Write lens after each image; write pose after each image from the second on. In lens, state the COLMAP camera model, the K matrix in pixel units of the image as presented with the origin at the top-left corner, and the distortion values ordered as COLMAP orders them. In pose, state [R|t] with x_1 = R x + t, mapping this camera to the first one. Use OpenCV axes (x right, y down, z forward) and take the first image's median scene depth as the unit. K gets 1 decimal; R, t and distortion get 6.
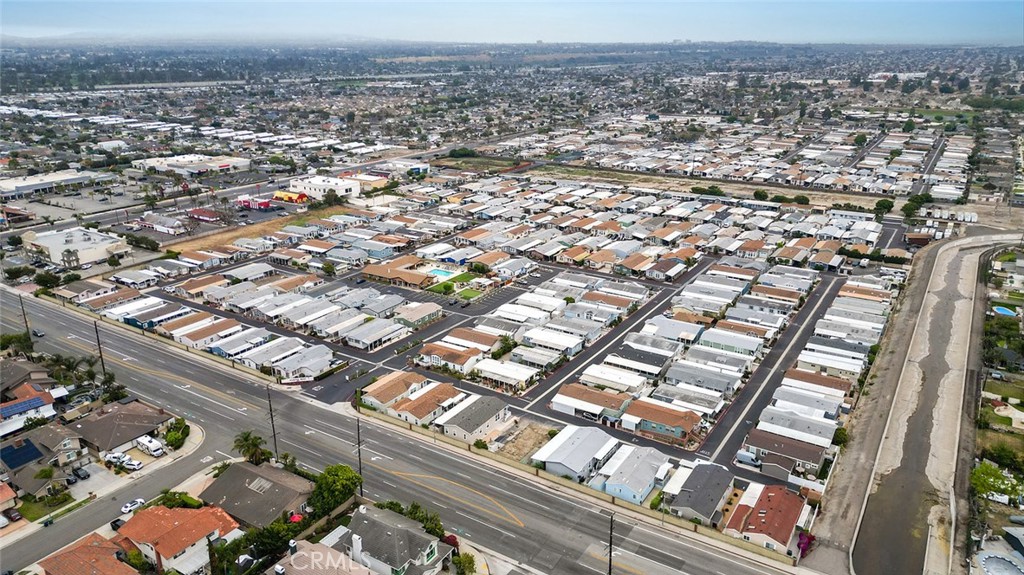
lens RADIAL K [[787.0, 0, 511.2], [0, 787.0, 305.5], [0, 0, 1]] dist [0.051037, -0.005051]
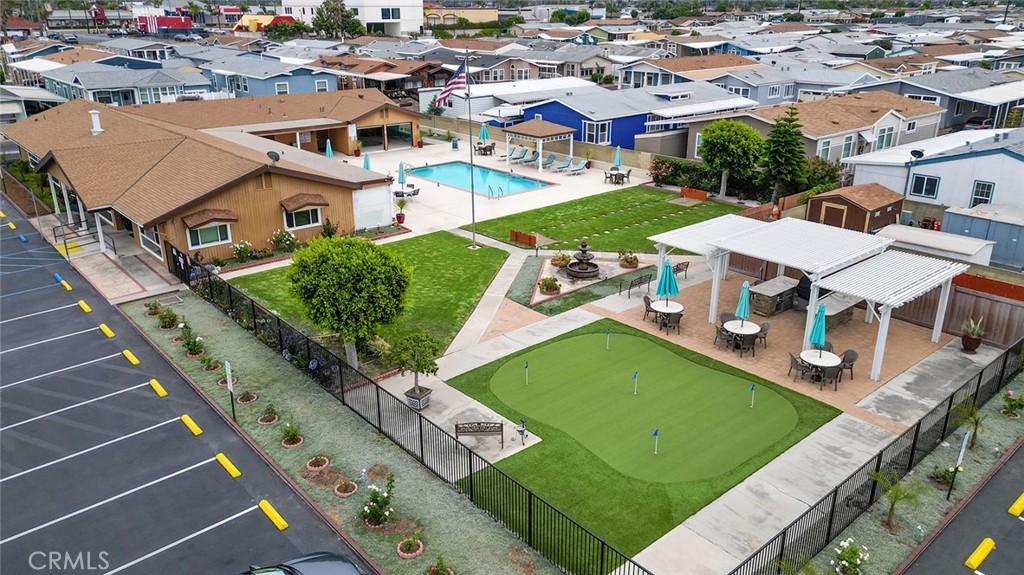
lens RADIAL K [[745.9, 0, 512.0], [0, 745.9, 287.5], [0, 0, 1]] dist [0.032760, -0.001901]
pose [[0.962576, 0.102511, -0.250875, -0.040201], [-0.100225, 0.994724, 0.021907, -0.022566], [0.251797, 0.004057, 0.967772, 0.797359]]
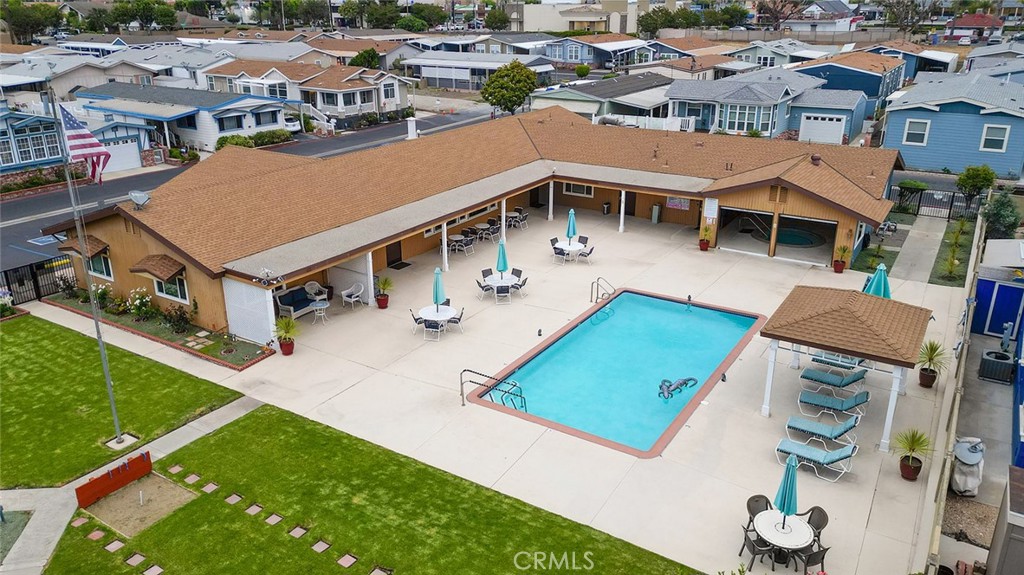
lens RADIAL K [[745.9, 0, 512.0], [0, 745.9, 287.5], [0, 0, 1]] dist [0.032760, -0.001901]
pose [[0.005704, 0.359827, -0.933002, -0.023995], [-0.343930, 0.876802, 0.336050, -0.062085], [0.938978, 0.318970, 0.128757, 0.906170]]
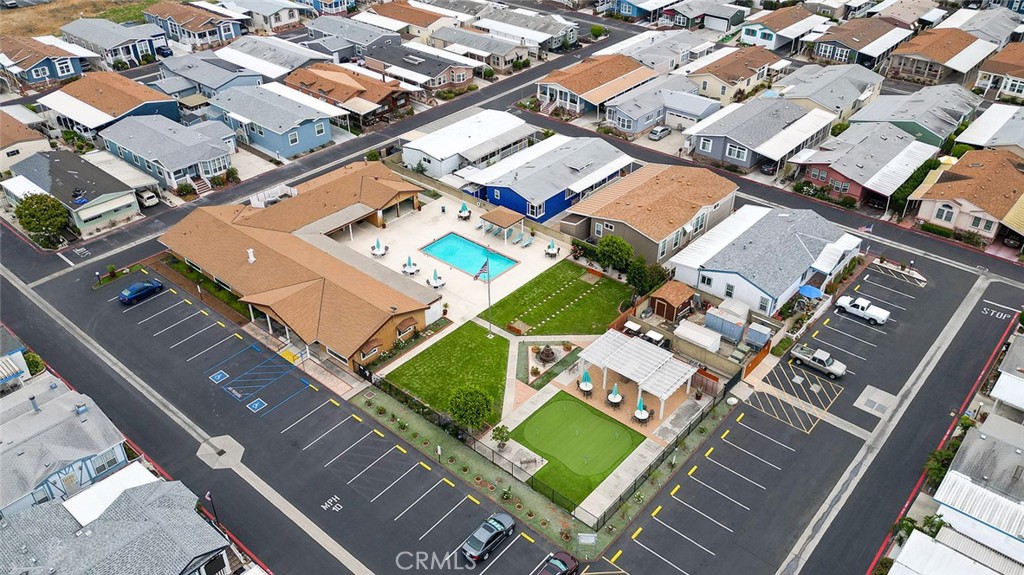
lens RADIAL K [[787.0, 0, 511.2], [0, 787.0, 305.5], [0, 0, 1]] dist [0.051037, -0.005051]
pose [[0.991321, 0.077566, -0.106145, -0.042976], [-0.046709, 0.962524, 0.267144, -0.088764], [0.122889, -0.259868, 0.957793, 0.693648]]
